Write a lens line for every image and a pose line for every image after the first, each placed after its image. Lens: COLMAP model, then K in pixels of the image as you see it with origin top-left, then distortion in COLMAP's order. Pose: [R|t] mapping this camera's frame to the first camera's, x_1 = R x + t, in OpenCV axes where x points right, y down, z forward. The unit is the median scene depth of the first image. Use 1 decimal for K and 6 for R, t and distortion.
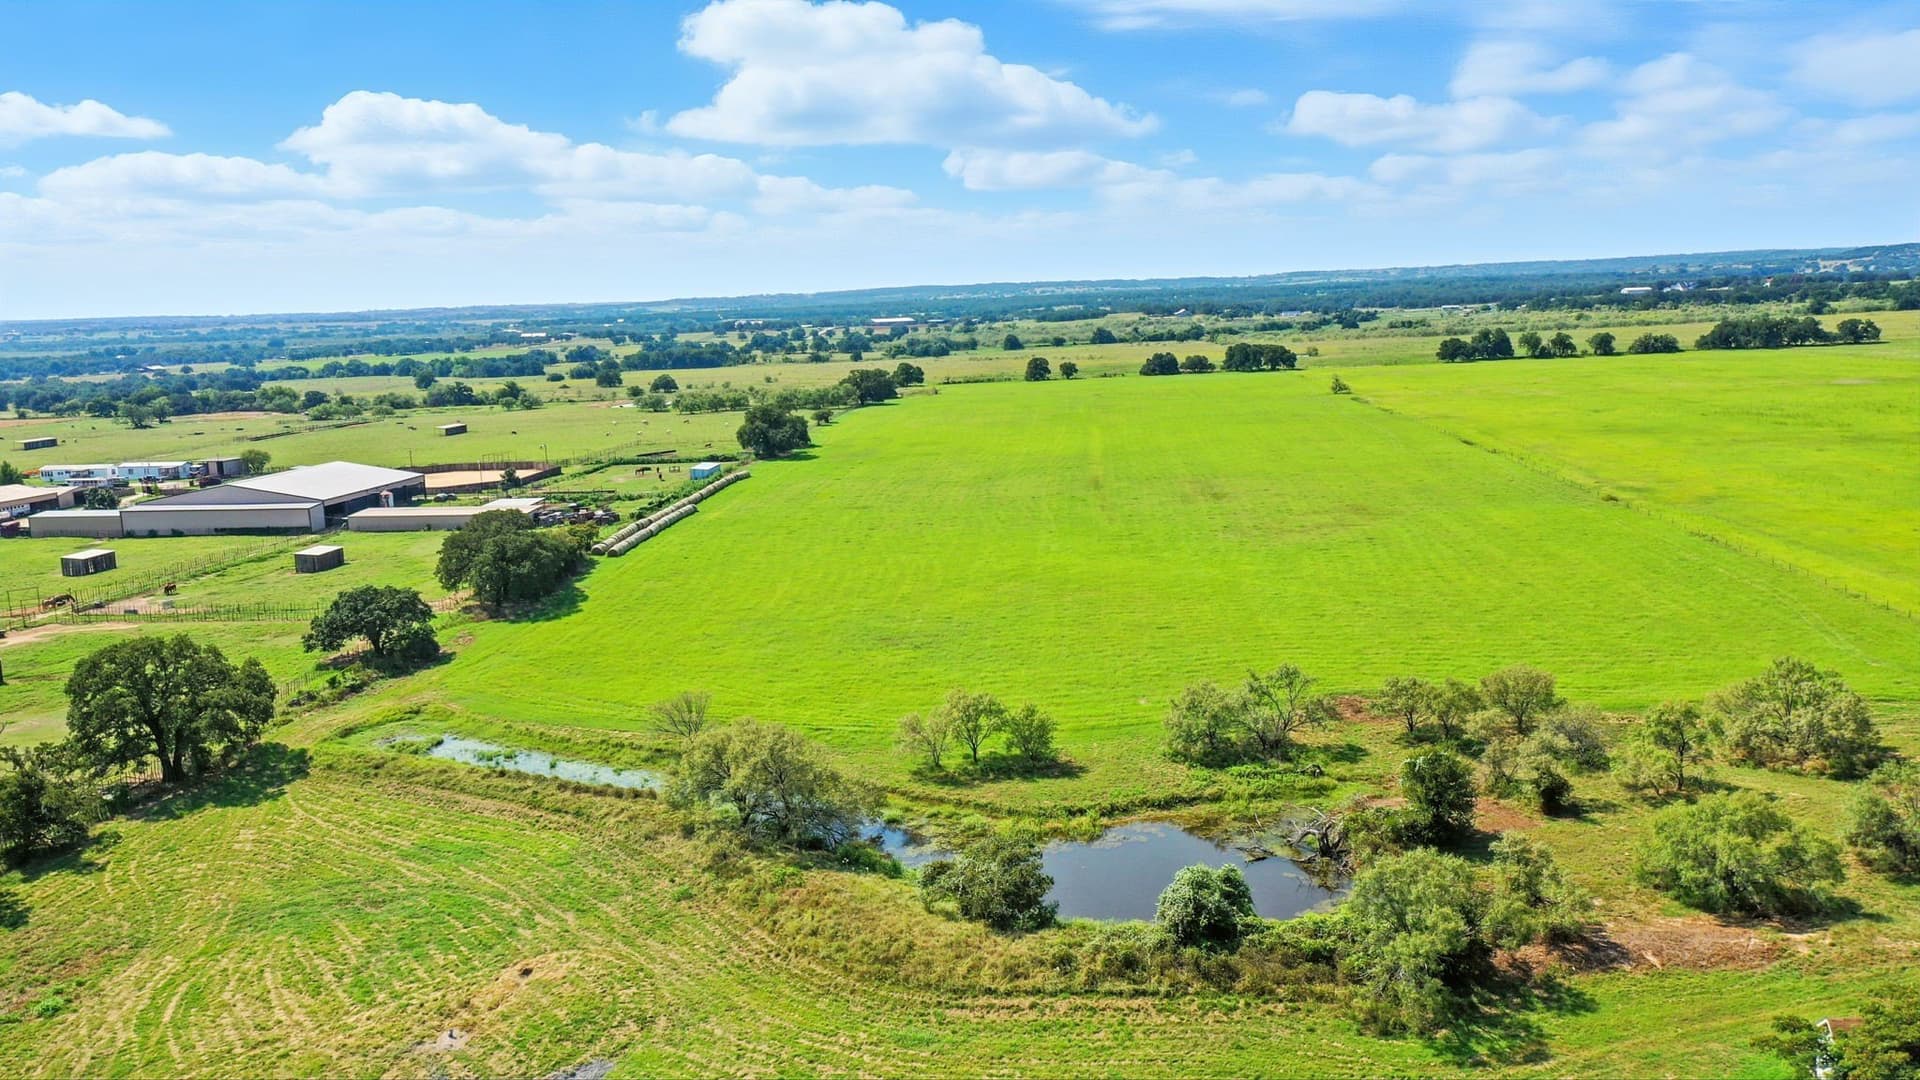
lens RADIAL K [[1481.3, 0, 956.5], [0, 1481.3, 533.4], [0, 0, 1]] dist [-0.005938, -0.004520]
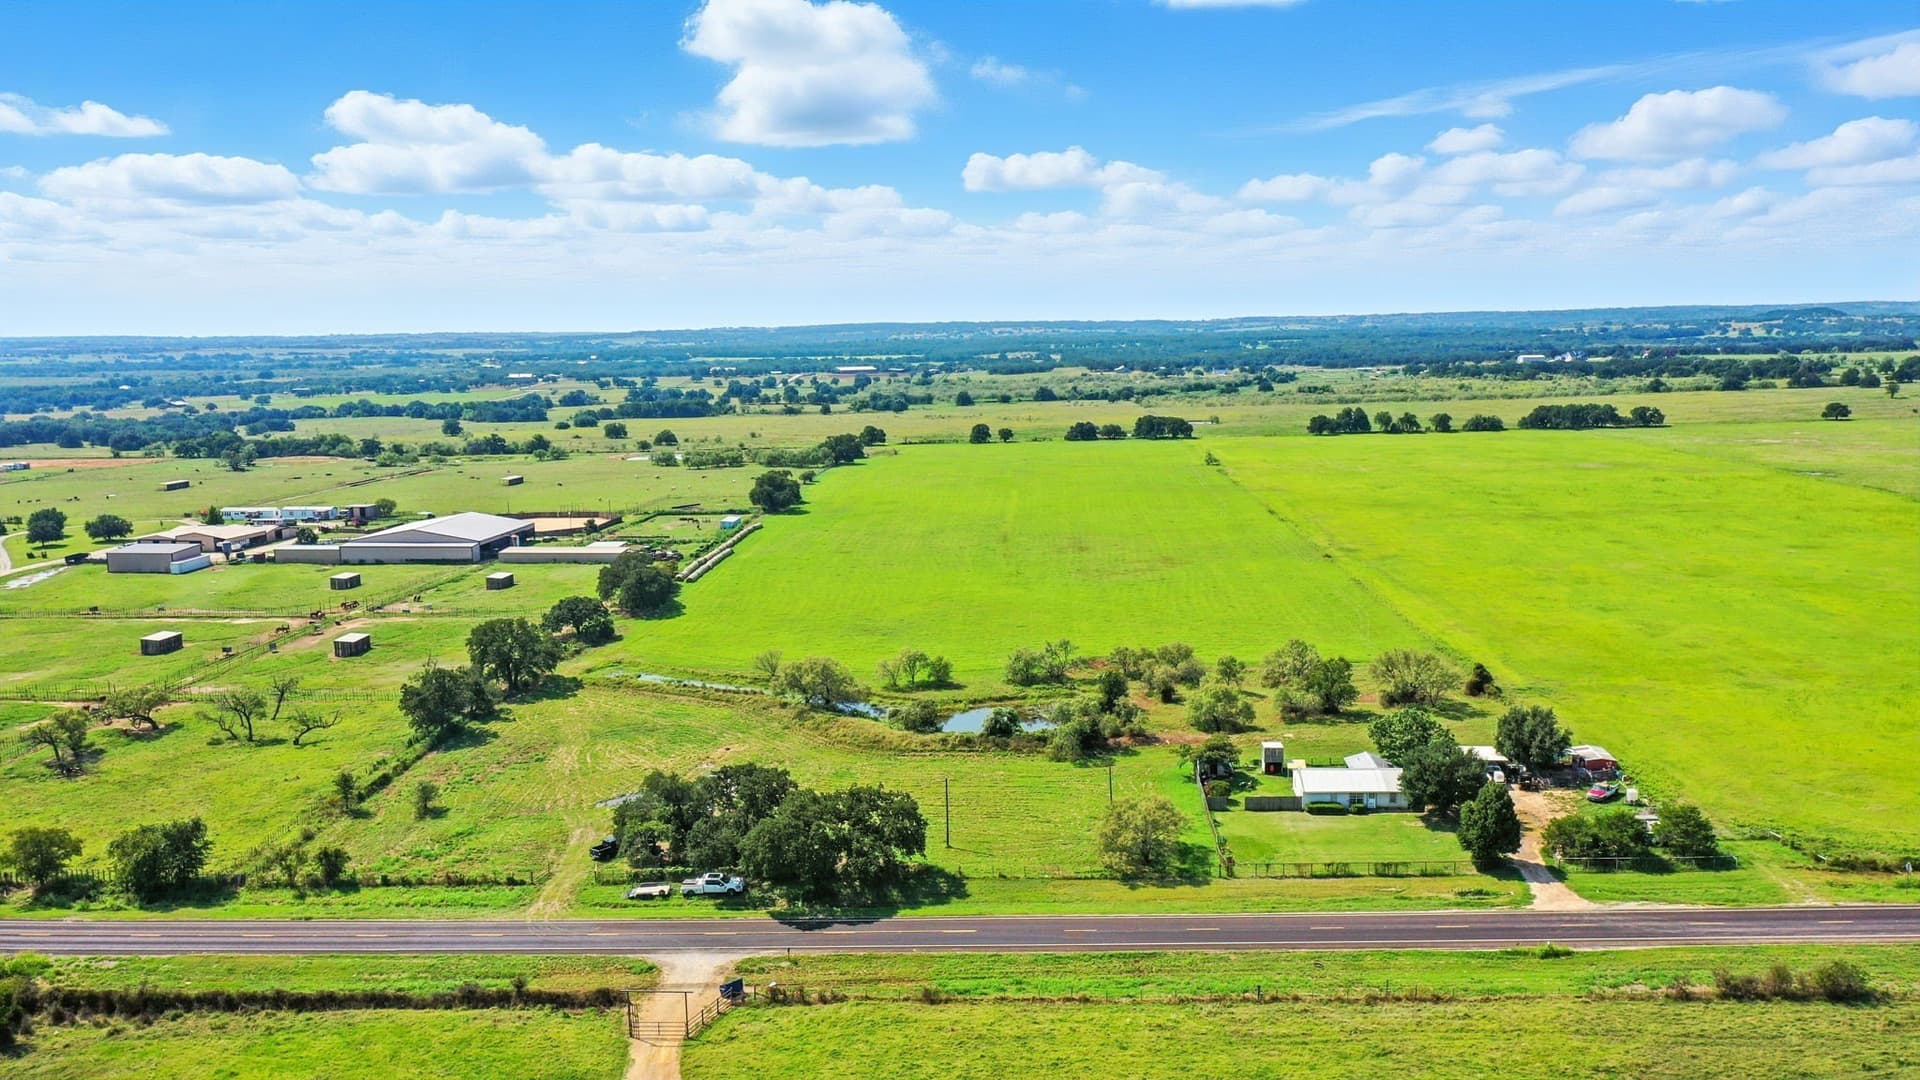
lens RADIAL K [[1481.3, 0, 955.0], [0, 1481.3, 537.5], [0, 0, 1]] dist [-0.005938, -0.004520]
pose [[0.999458, 0.017066, 0.028139, 0.002604], [-0.016512, 0.999667, -0.019822, -0.002919], [-0.028467, 0.019347, 0.999407, -0.303682]]
